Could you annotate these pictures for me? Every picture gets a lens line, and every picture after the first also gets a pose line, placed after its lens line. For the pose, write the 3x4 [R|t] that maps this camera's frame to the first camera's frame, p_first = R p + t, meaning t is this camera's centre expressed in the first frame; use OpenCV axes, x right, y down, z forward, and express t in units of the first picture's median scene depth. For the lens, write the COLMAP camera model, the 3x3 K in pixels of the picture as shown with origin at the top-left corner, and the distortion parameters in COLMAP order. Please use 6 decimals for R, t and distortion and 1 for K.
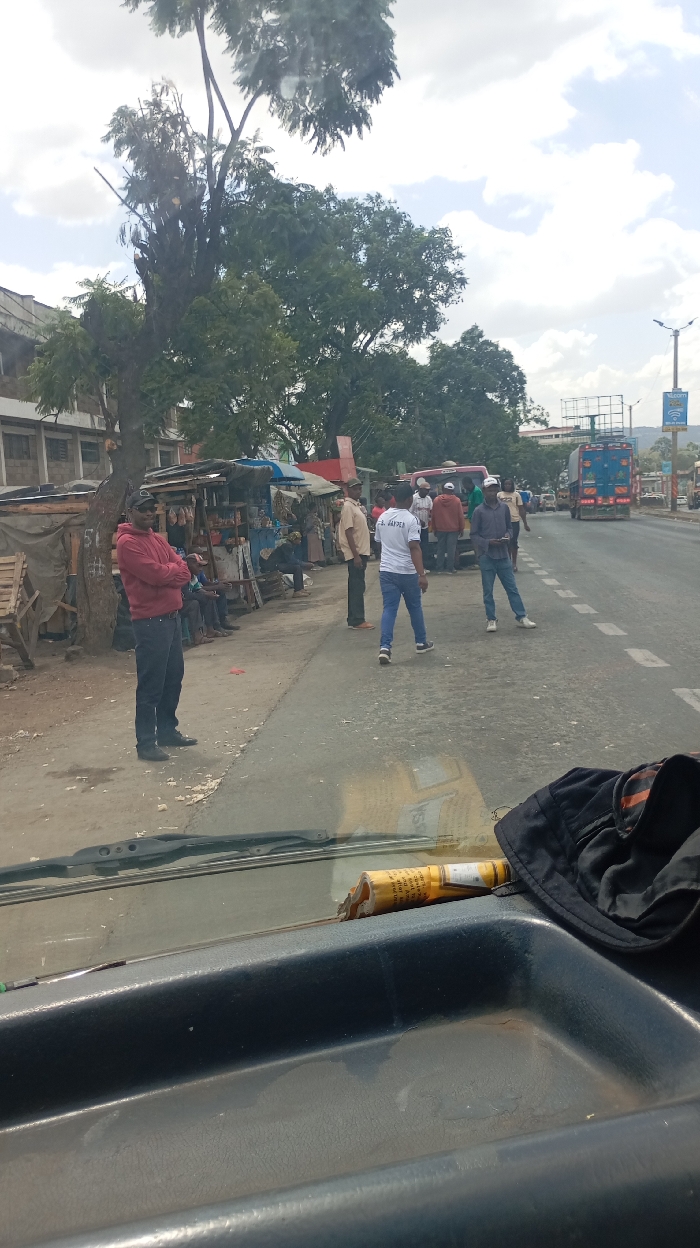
lens RADIAL K [[998.9, 0, 350.0], [0, 998.9, 624.0], [0, 0, 1]] dist [0.046415, 0.008500]
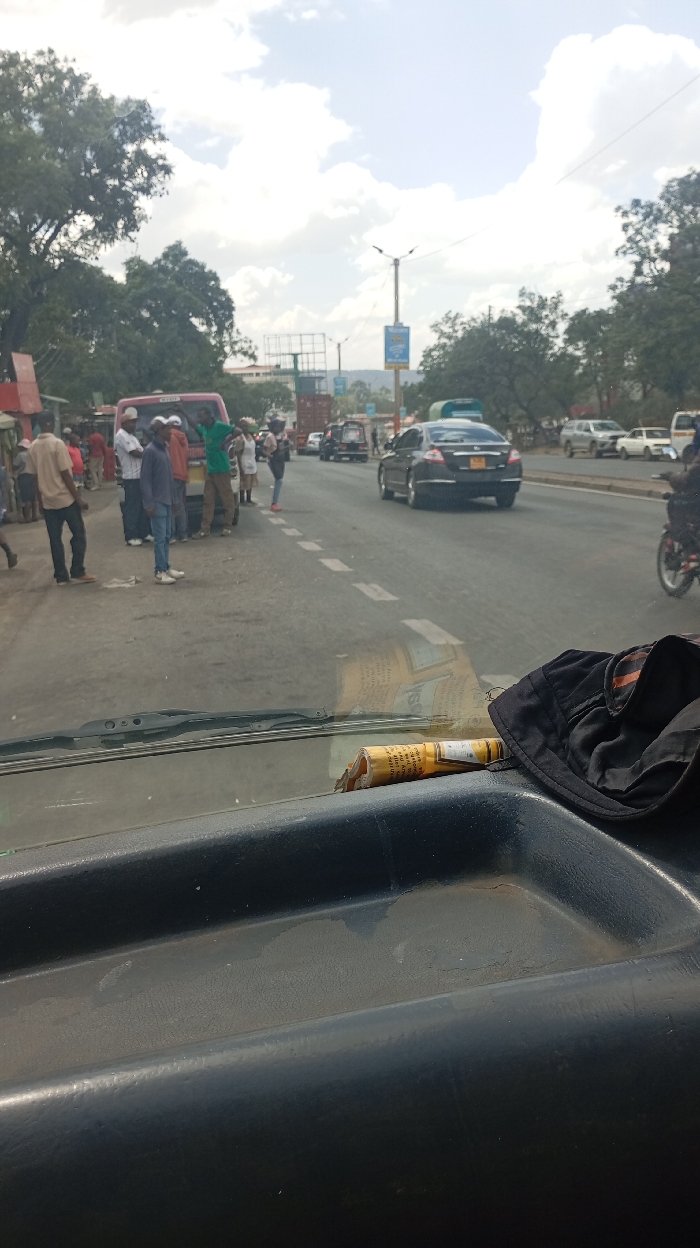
lens RADIAL K [[998.9, 0, 350.0], [0, 998.9, 624.0], [0, 0, 1]] dist [0.046415, 0.008500]
pose [[0.957049, -0.034633, 0.287851, 0.003504], [0.017318, 0.997896, 0.062483, -0.013173], [-0.289409, -0.054814, 0.955635, 0.103359]]
